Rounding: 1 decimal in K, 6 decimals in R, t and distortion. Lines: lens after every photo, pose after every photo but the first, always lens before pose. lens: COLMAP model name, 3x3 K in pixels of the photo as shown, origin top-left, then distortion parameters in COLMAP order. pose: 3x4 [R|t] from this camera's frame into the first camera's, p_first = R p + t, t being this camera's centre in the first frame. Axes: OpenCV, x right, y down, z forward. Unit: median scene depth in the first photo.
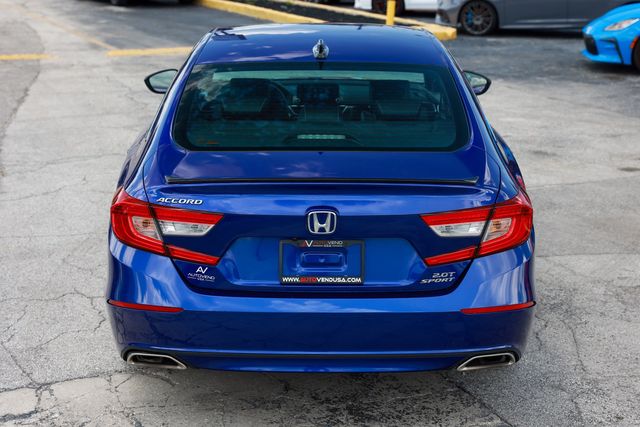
lens RADIAL K [[1066.3, 0, 301.7], [0, 1066.3, 213.1], [0, 0, 1]] dist [0.131805, -0.011124]
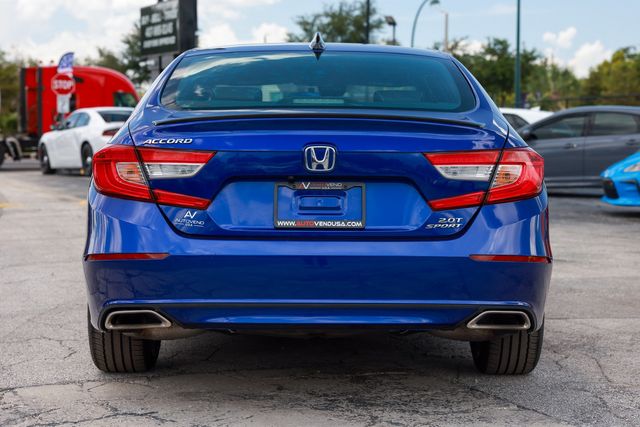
lens RADIAL K [[1207.1, 0, 320.0], [0, 1207.1, 213.5], [0, 0, 1]] dist [0.213633, -0.013047]
pose [[0.999753, 0.003385, 0.021949, -0.003929], [0.000804, 0.982155, -0.188070, 0.241543], [-0.022194, 0.188042, 0.981910, -0.033641]]
